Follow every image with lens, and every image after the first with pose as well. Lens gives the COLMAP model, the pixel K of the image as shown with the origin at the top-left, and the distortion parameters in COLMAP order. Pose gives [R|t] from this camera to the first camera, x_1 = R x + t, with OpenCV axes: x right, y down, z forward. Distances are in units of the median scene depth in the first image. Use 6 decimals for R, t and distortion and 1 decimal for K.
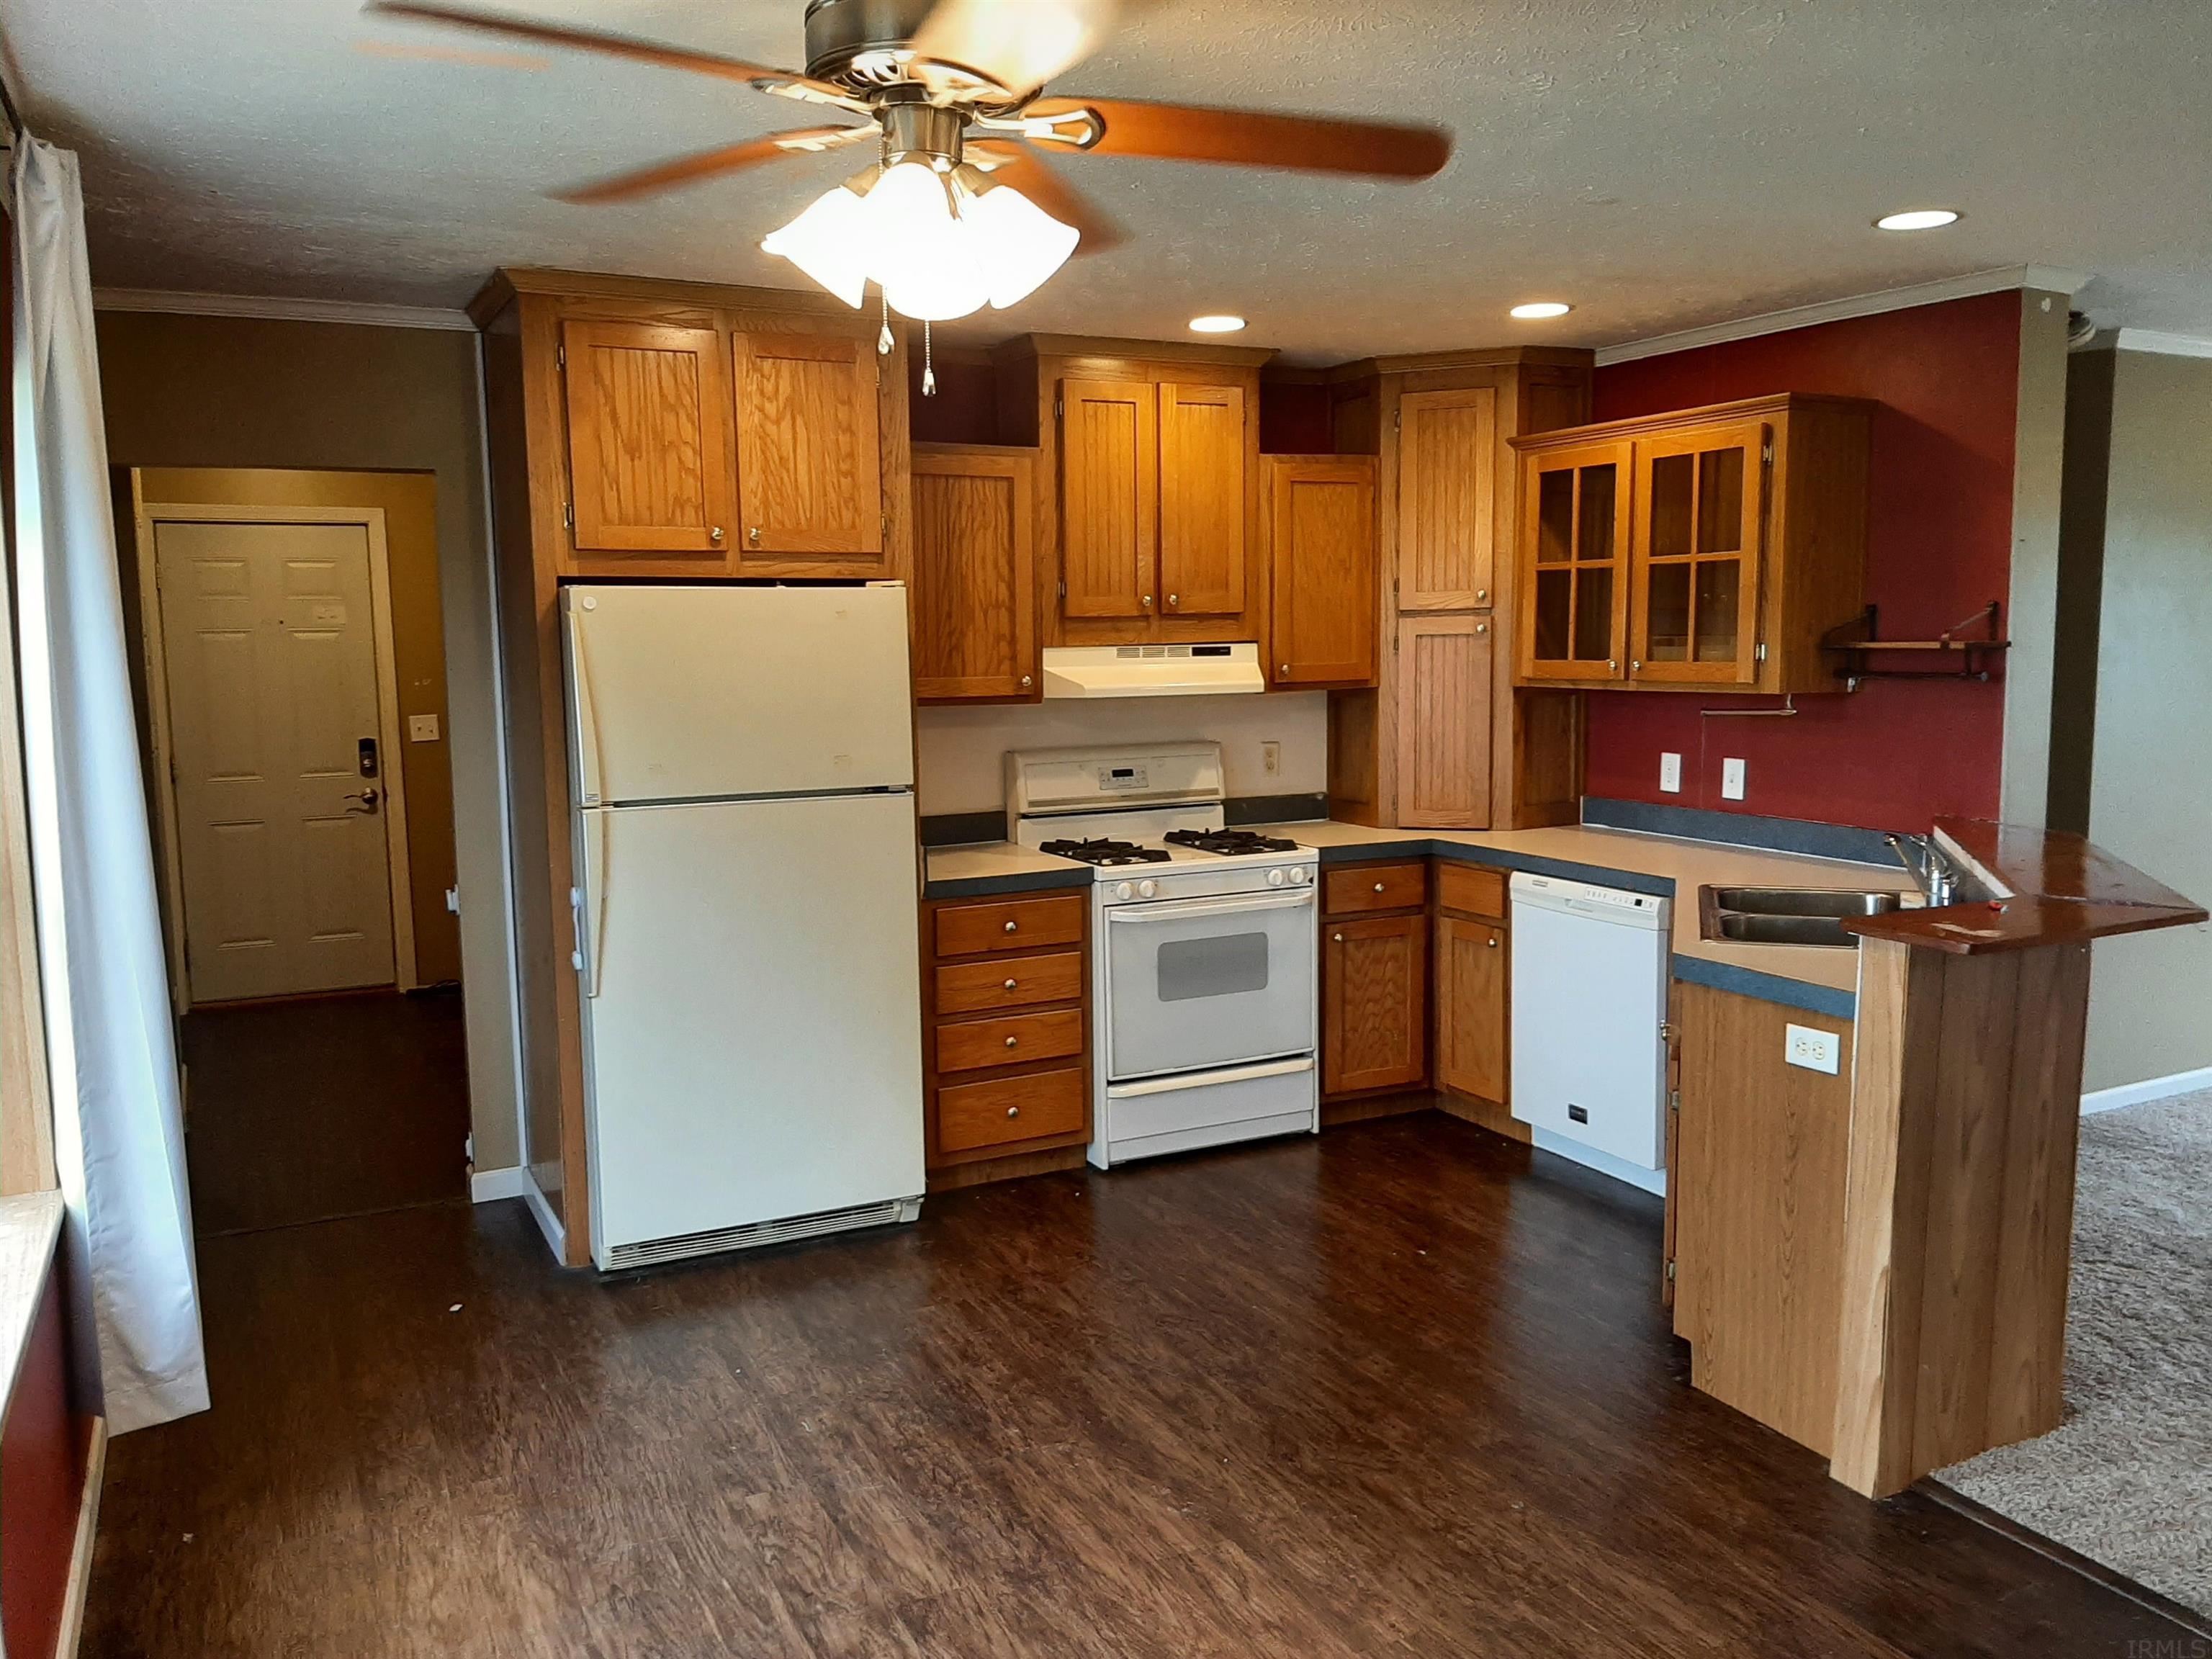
lens RADIAL K [[1737.9, 0, 1104.4], [0, 1737.9, 838.2], [0, 0, 1]] dist [0.073009, -0.112508]
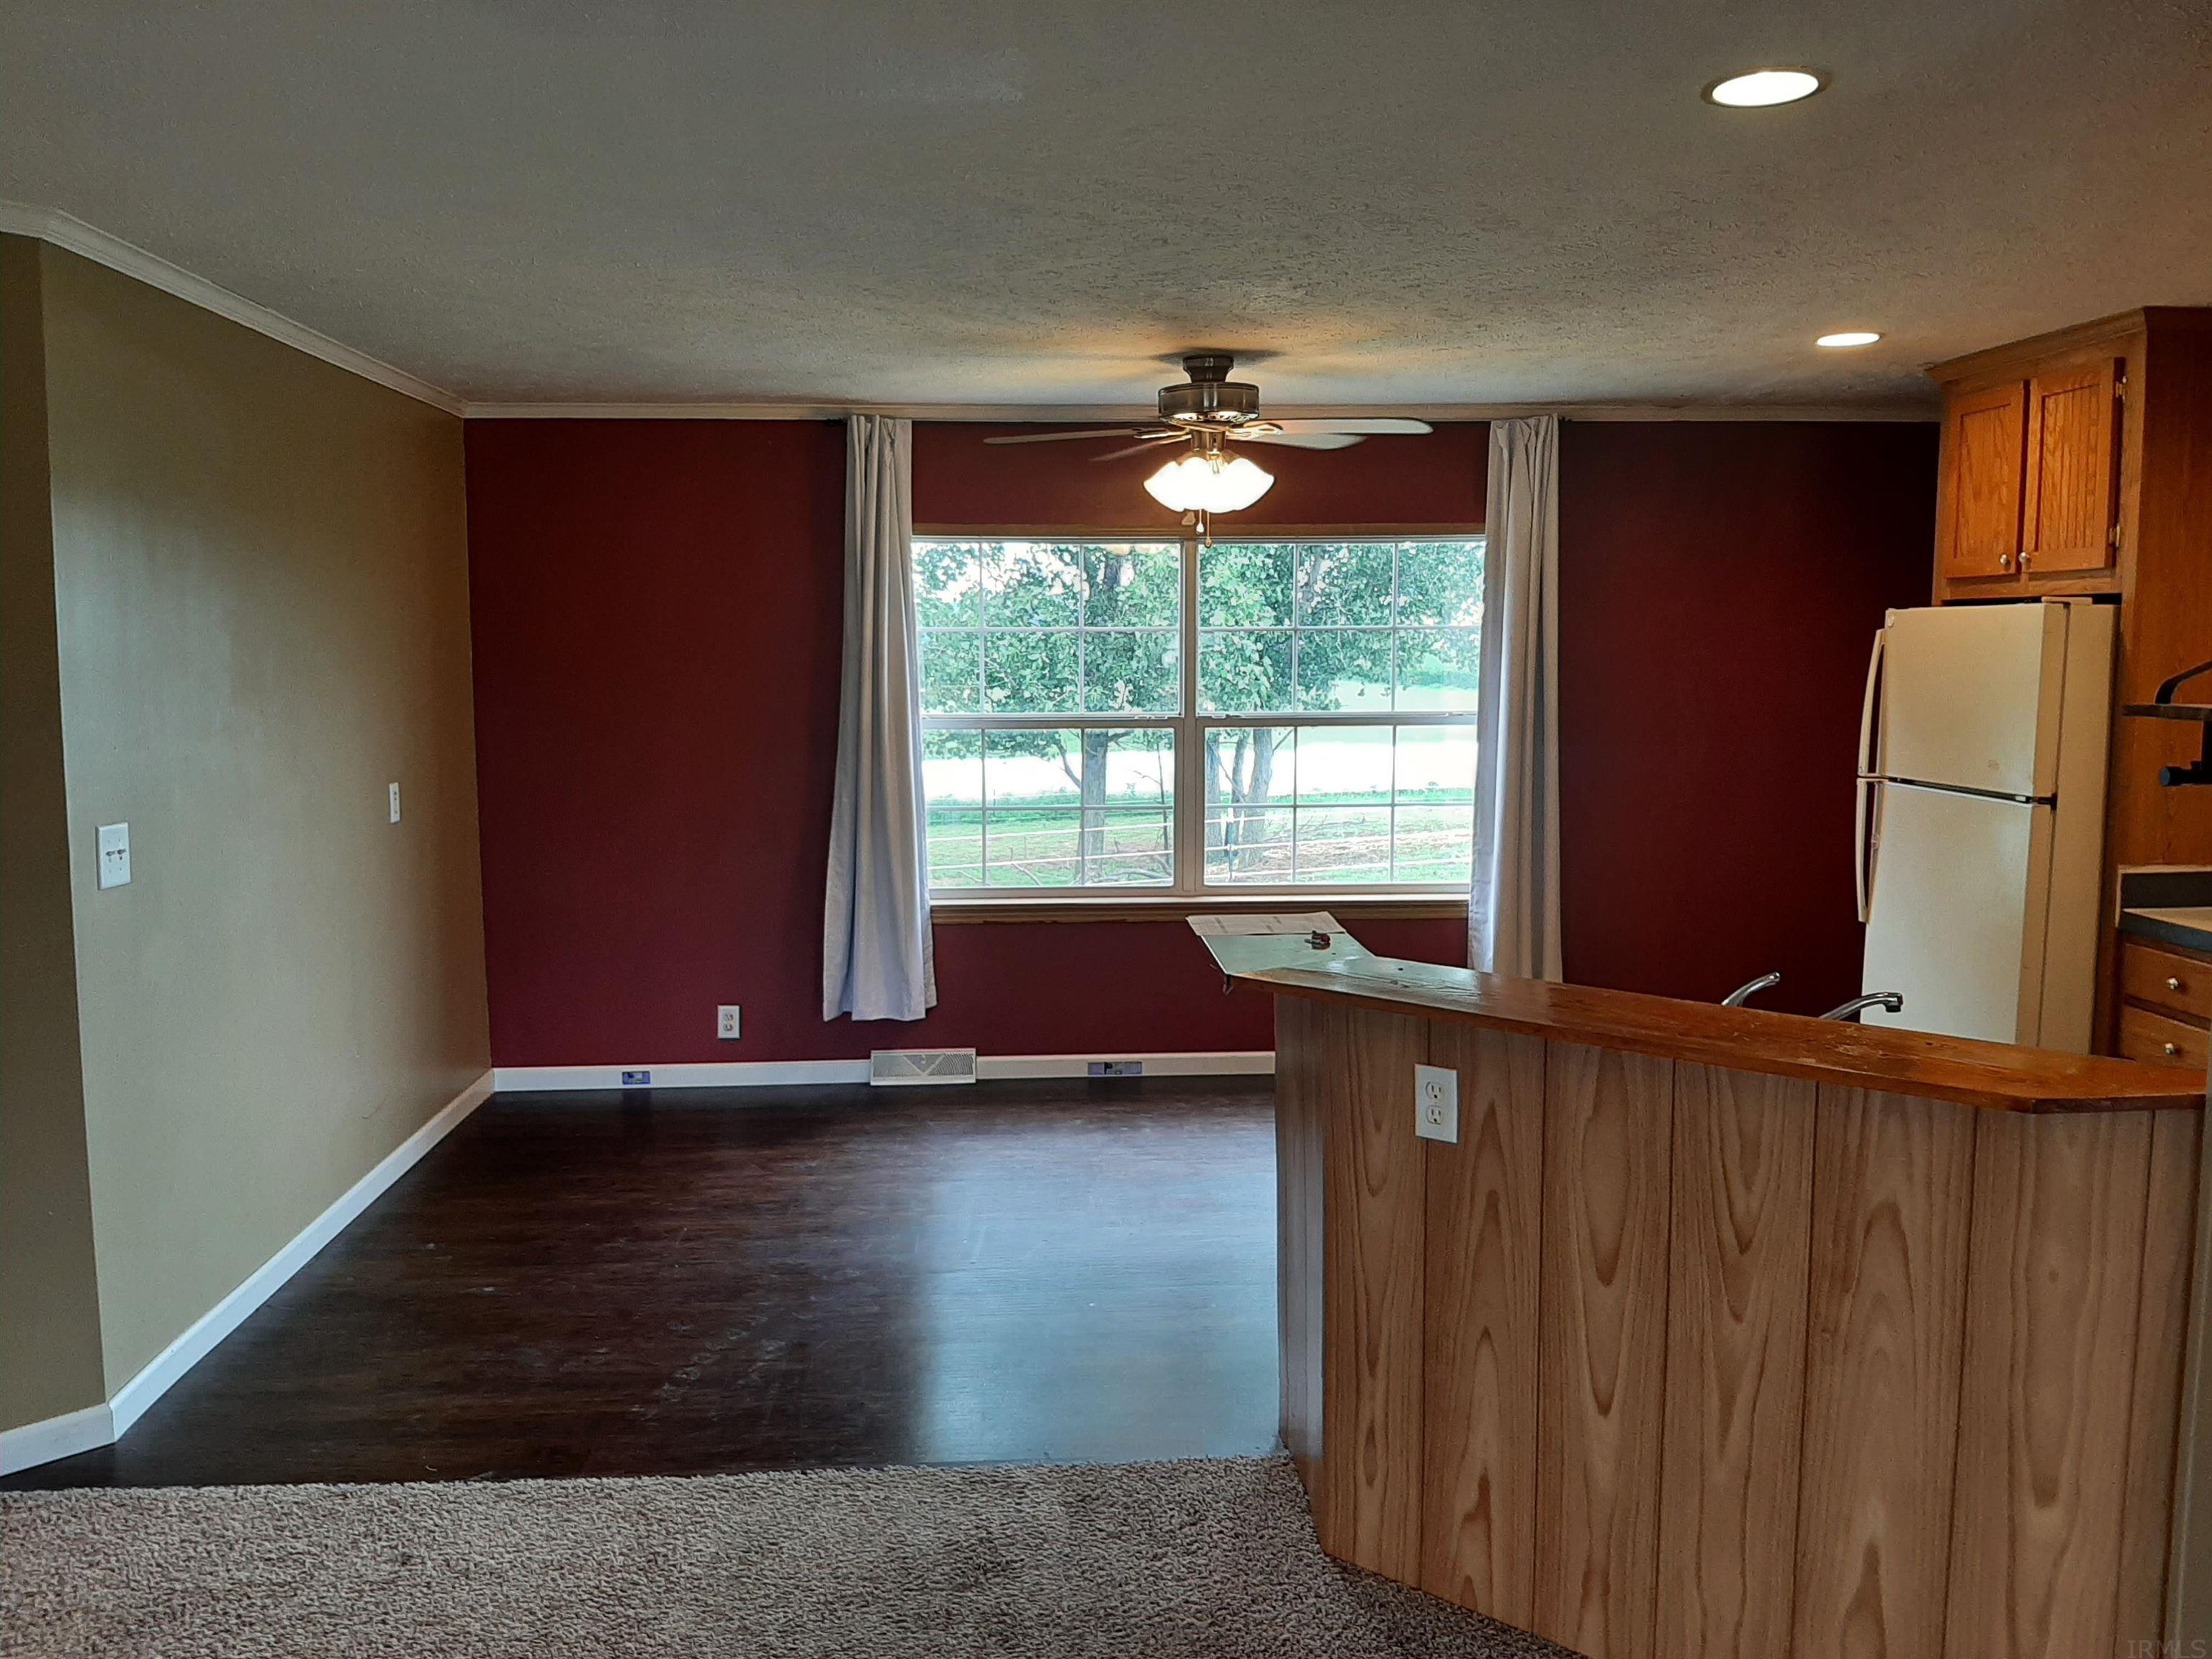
lens RADIAL K [[1737.9, 0, 1088.6], [0, 1737.9, 823.4], [0, 0, 1]] dist [0.073009, -0.112508]
pose [[-0.404571, 0.108737, -0.908019, 0.916350], [-0.100131, 0.981669, 0.162170, -0.111562], [0.909008, 0.156530, -0.386268, 0.786549]]
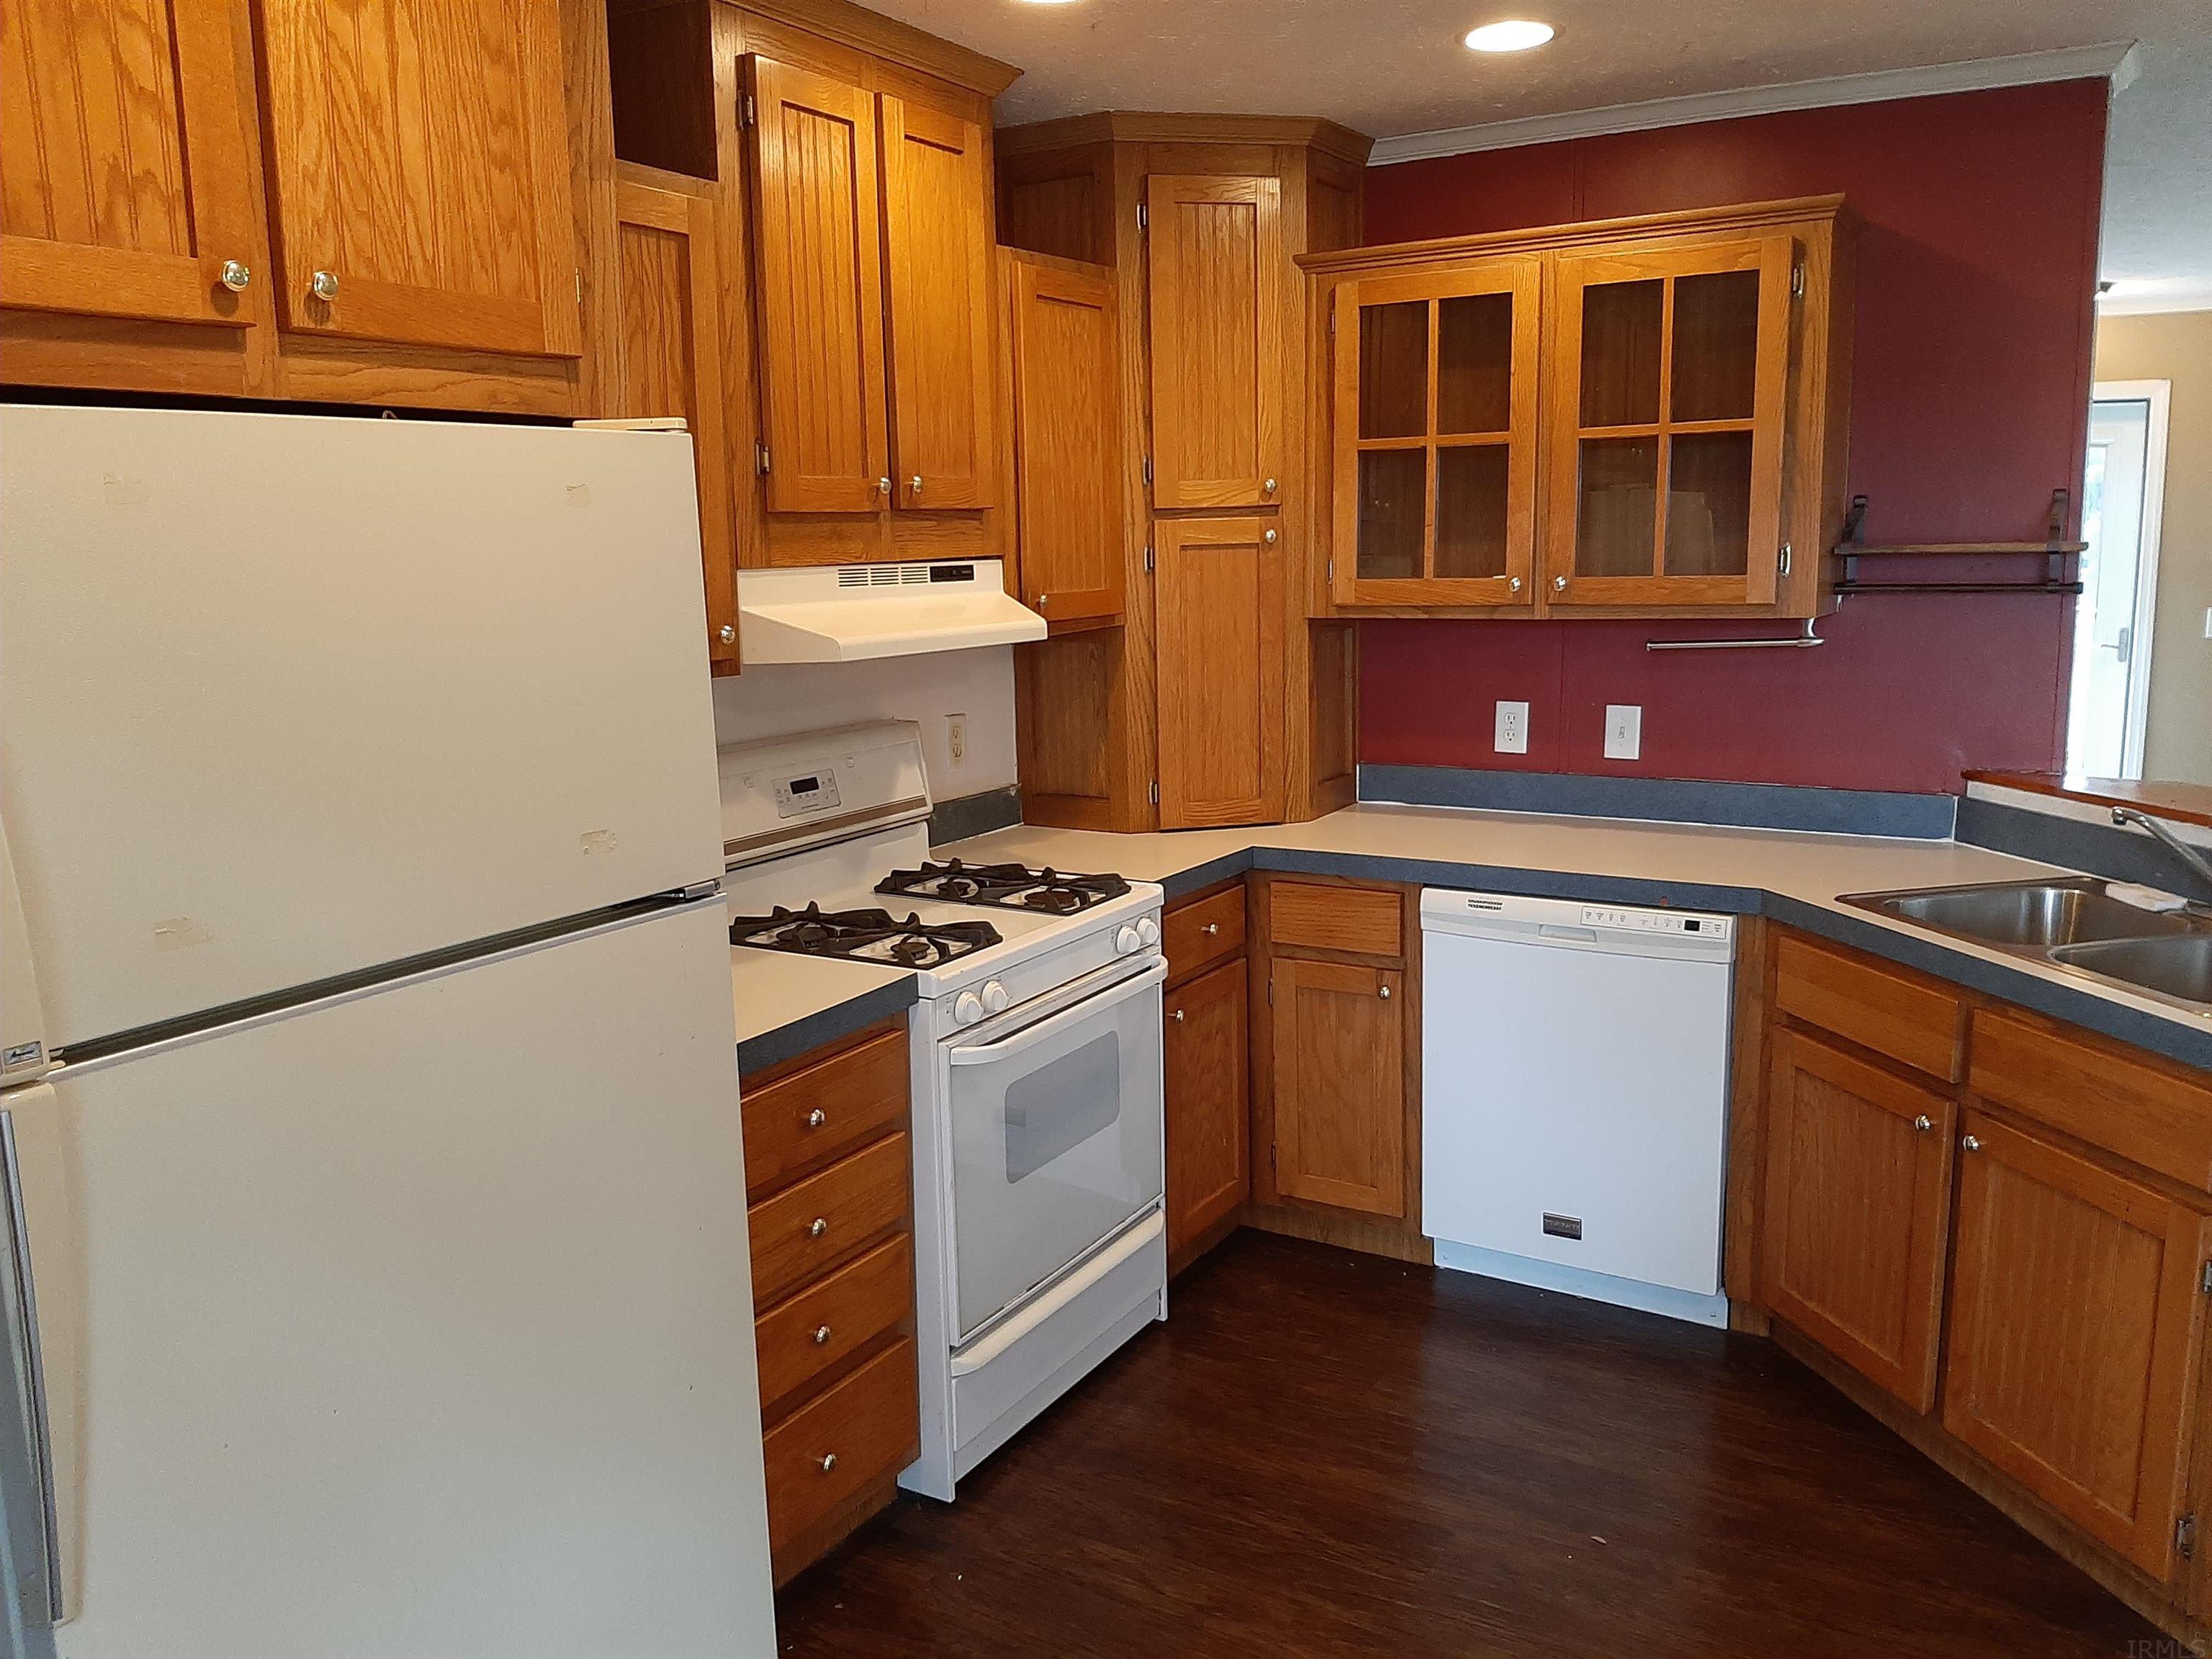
lens RADIAL K [[1737.9, 0, 1115.1], [0, 1737.9, 828.9], [0, 0, 1]] dist [0.073009, -0.112508]
pose [[0.842337, -0.094495, 0.530603, -0.232217], [0.073237, 0.995446, 0.061015, -0.055592], [-0.533952, -0.012536, 0.845422, 0.491403]]
